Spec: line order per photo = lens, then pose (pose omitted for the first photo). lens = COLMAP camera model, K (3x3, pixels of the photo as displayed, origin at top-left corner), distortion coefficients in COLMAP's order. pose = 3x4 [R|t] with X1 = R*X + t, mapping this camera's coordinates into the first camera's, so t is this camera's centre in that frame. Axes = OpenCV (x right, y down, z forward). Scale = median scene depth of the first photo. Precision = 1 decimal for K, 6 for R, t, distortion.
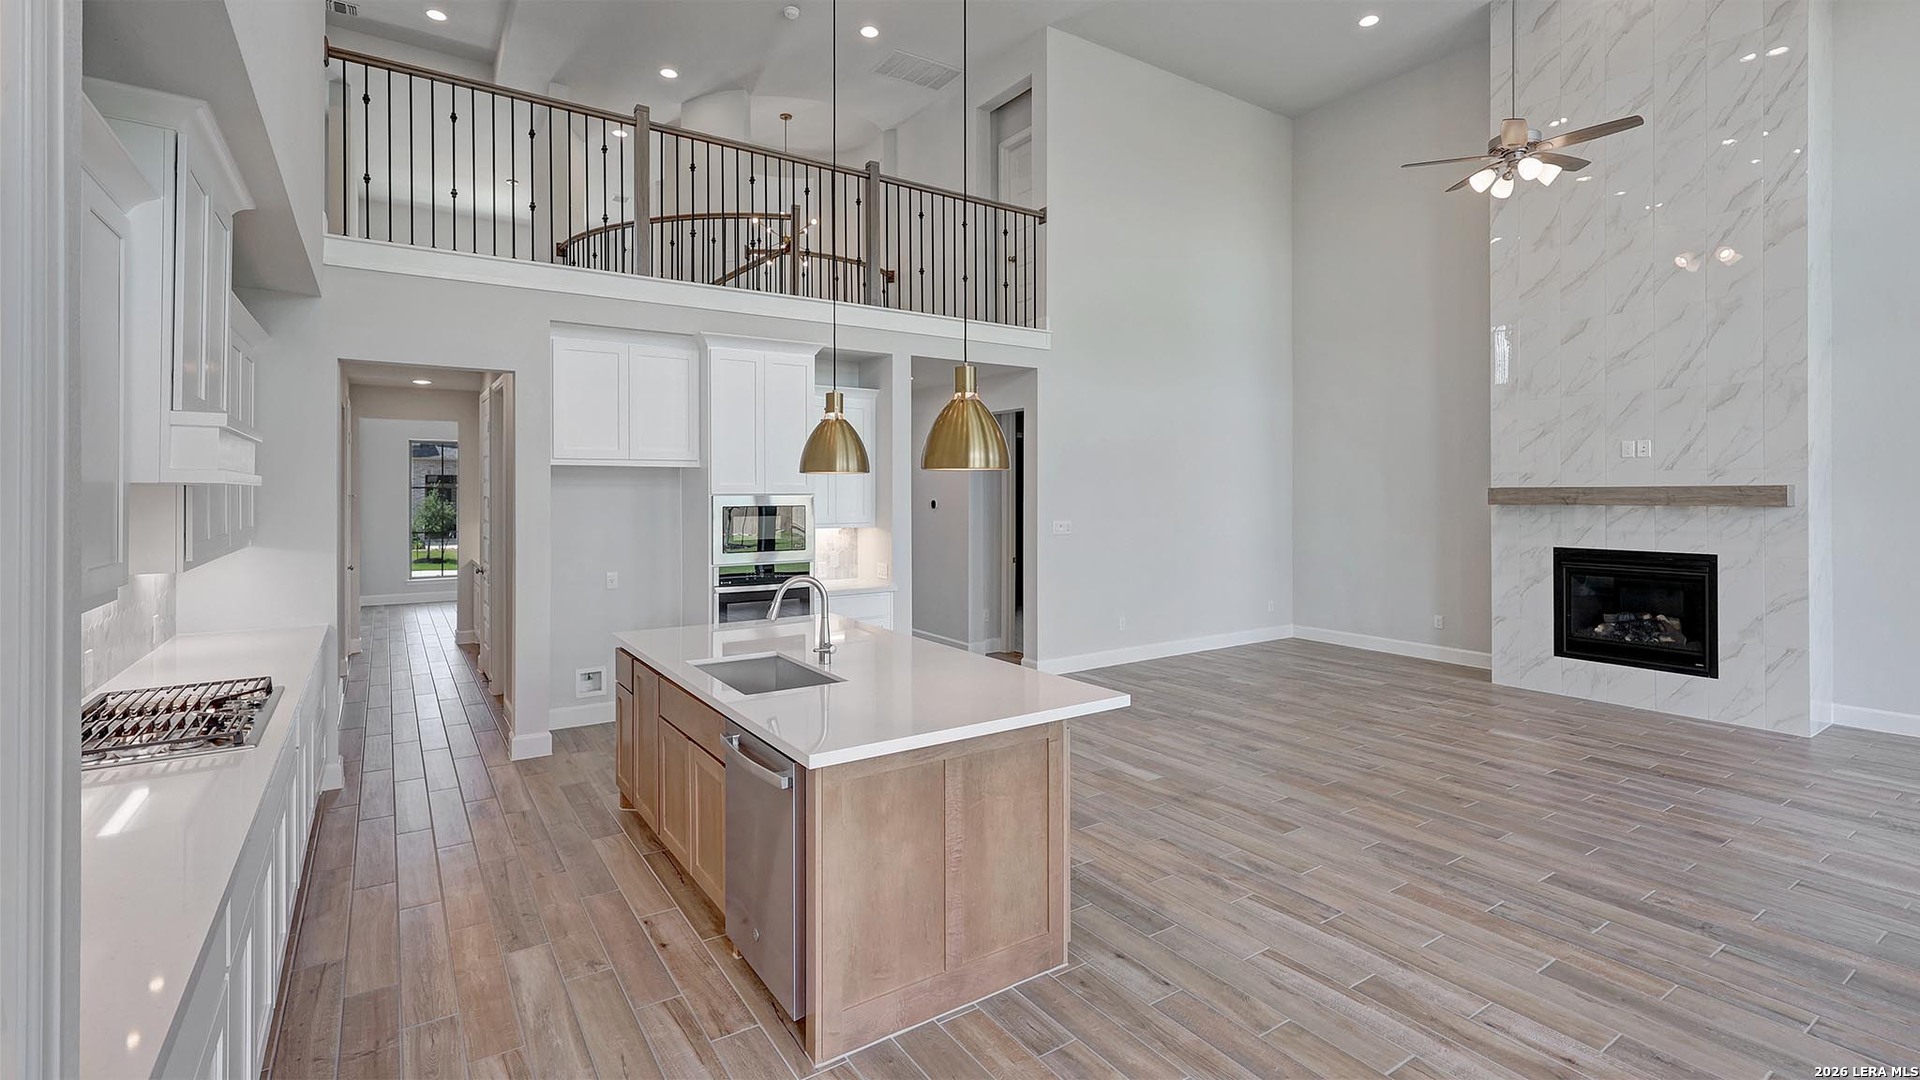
lens RADIAL K [[851.5, 0, 954.7], [0, 851.5, 480.3], [0, 0, 1]] dist [-0.001976, 0.000089]
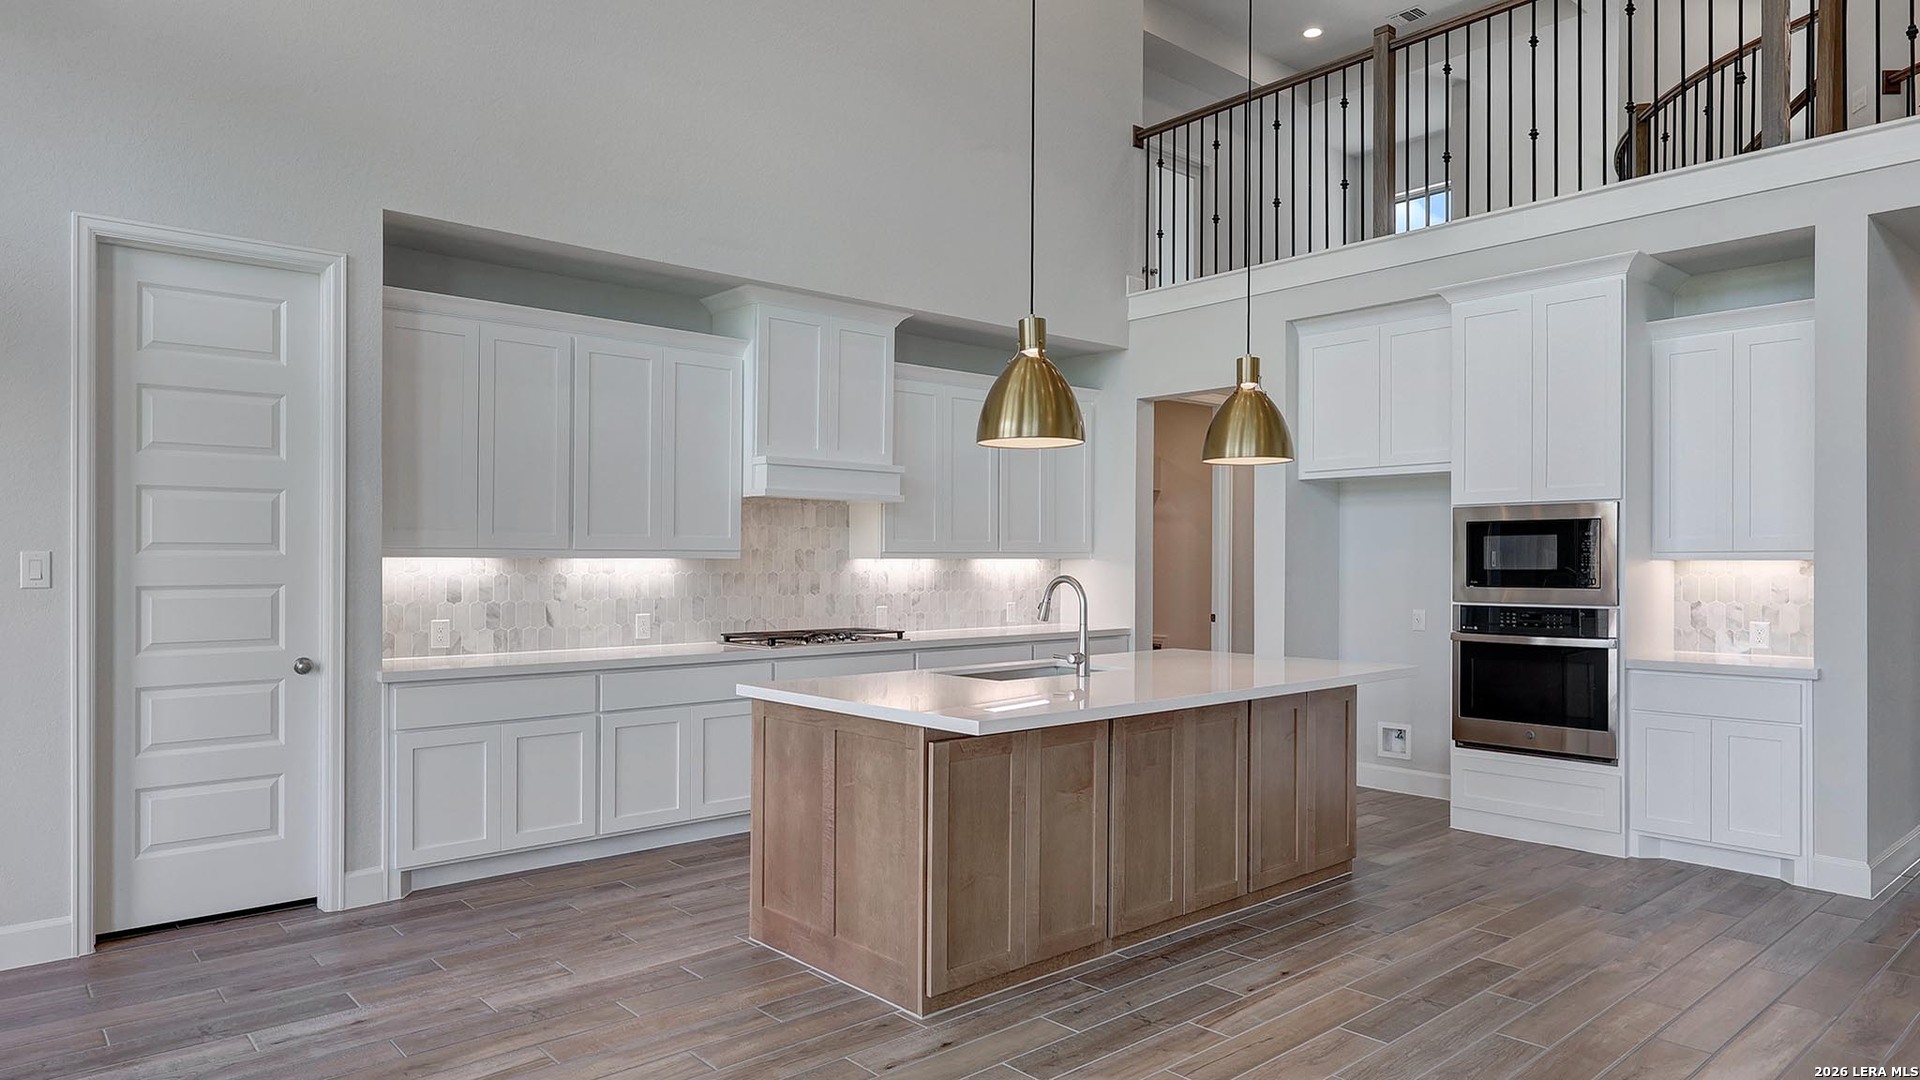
lens RADIAL K [[1157.2, 0, 960.0], [0, 1157.2, 540.0], [0, 0, 1]] dist [-0.003714, -0.000552]
pose [[0.134215, -0.018627, -0.990777, 0.862263], [0.014073, 0.999758, -0.016890, 0.076716], [0.990852, -0.011677, 0.134445, 0.597483]]
